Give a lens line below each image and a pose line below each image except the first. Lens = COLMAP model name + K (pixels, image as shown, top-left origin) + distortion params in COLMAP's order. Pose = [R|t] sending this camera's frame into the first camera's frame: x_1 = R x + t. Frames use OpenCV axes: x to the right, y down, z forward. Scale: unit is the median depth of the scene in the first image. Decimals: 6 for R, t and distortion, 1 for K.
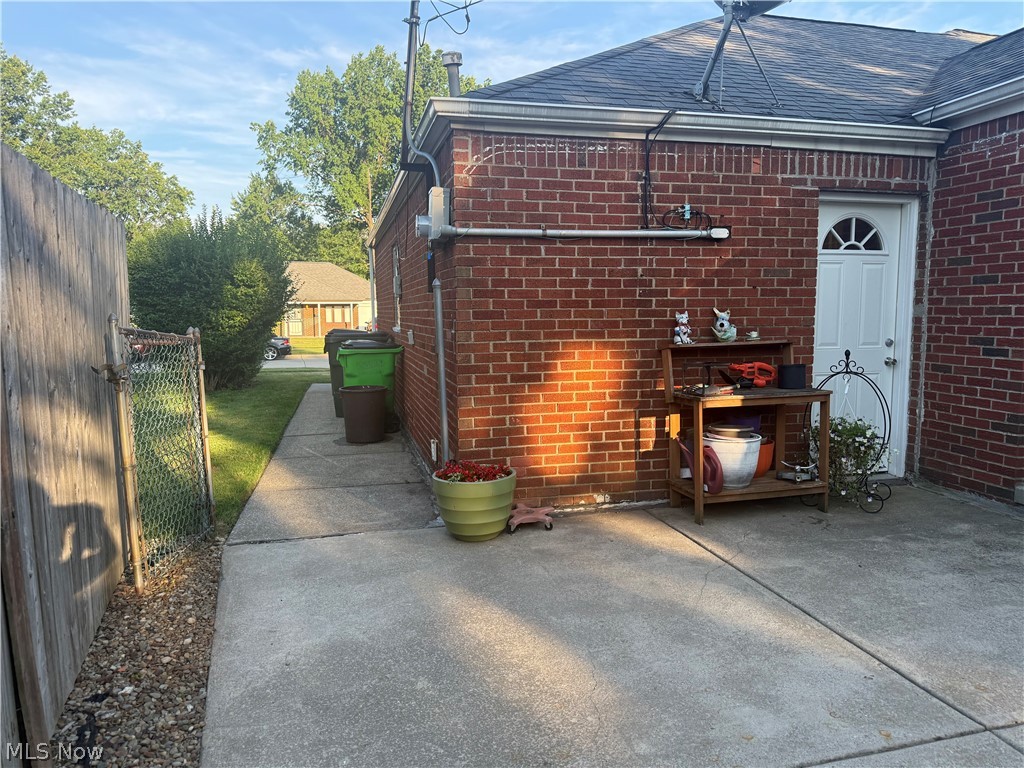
lens RADIAL K [[696.7, 0, 512.0], [0, 696.7, 384.0], [0, 0, 1]] dist [0.131851, -0.231359]
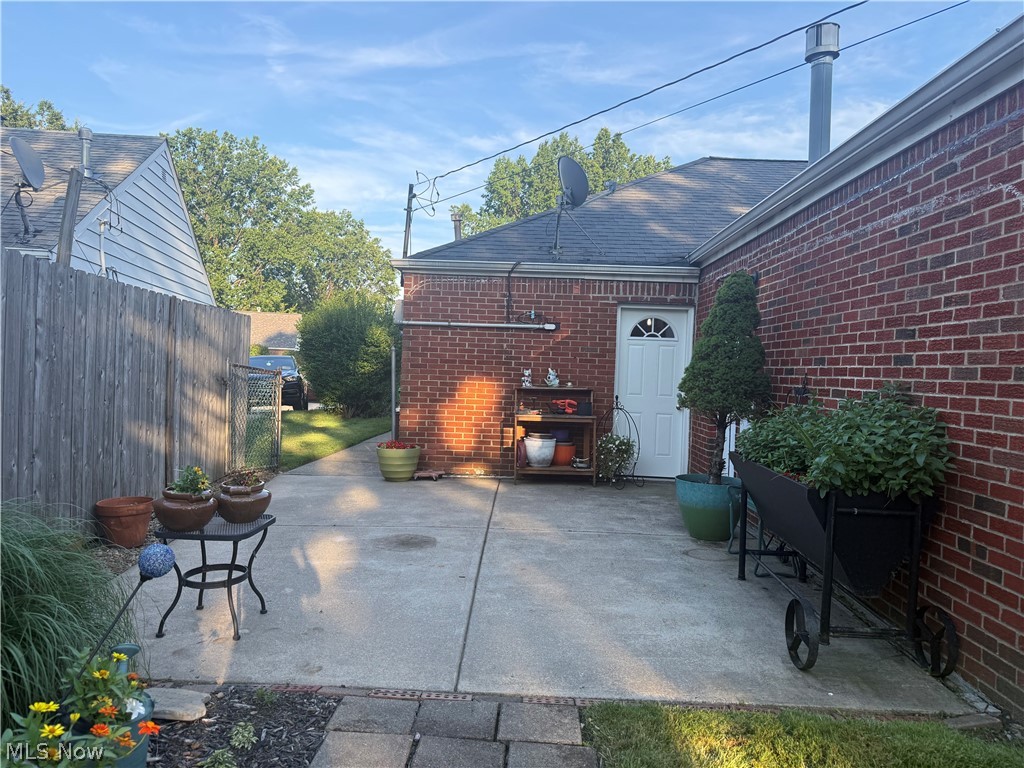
lens RADIAL K [[696.7, 0, 512.0], [0, 696.7, 384.0], [0, 0, 1]] dist [0.131851, -0.231359]
pose [[0.963489, 0.046310, -0.263712, 0.658480], [-0.069547, 0.994408, -0.079468, 0.076543], [0.258557, 0.094907, 0.961322, -0.694836]]
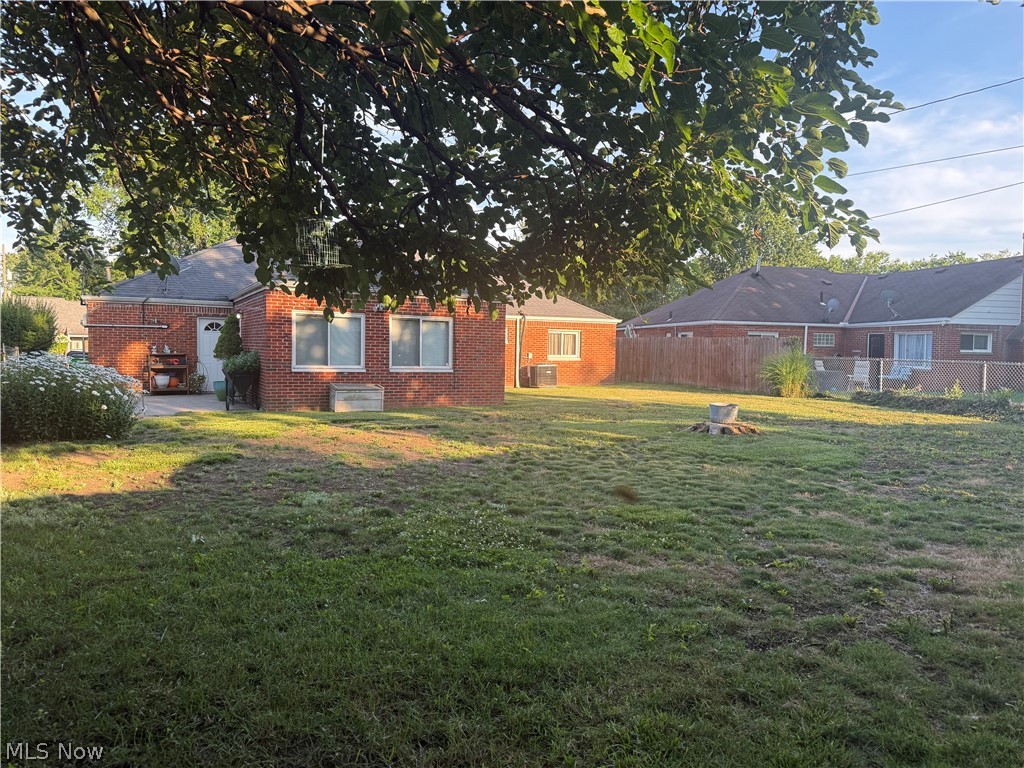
lens RADIAL K [[696.7, 0, 512.0], [0, 696.7, 384.0], [0, 0, 1]] dist [0.131851, -0.231359]
pose [[0.971962, 0.009791, 0.234932, 1.245250], [0.003210, 0.998487, -0.054893, 0.334532], [-0.235114, 0.054108, 0.970460, -3.306439]]
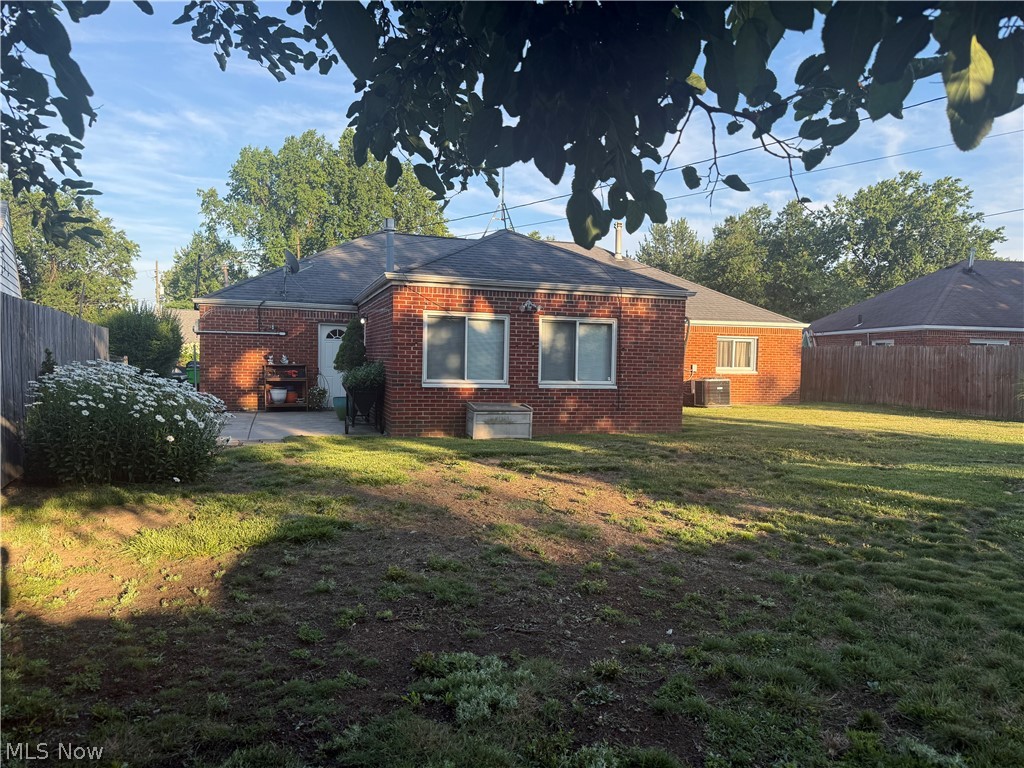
lens RADIAL K [[696.7, 0, 512.0], [0, 696.7, 384.0], [0, 0, 1]] dist [0.131851, -0.231359]
pose [[0.997425, 0.021761, 0.068331, 1.177088], [-0.016916, 0.997354, -0.070702, 0.262248], [-0.069688, 0.069364, 0.995154, -2.520260]]
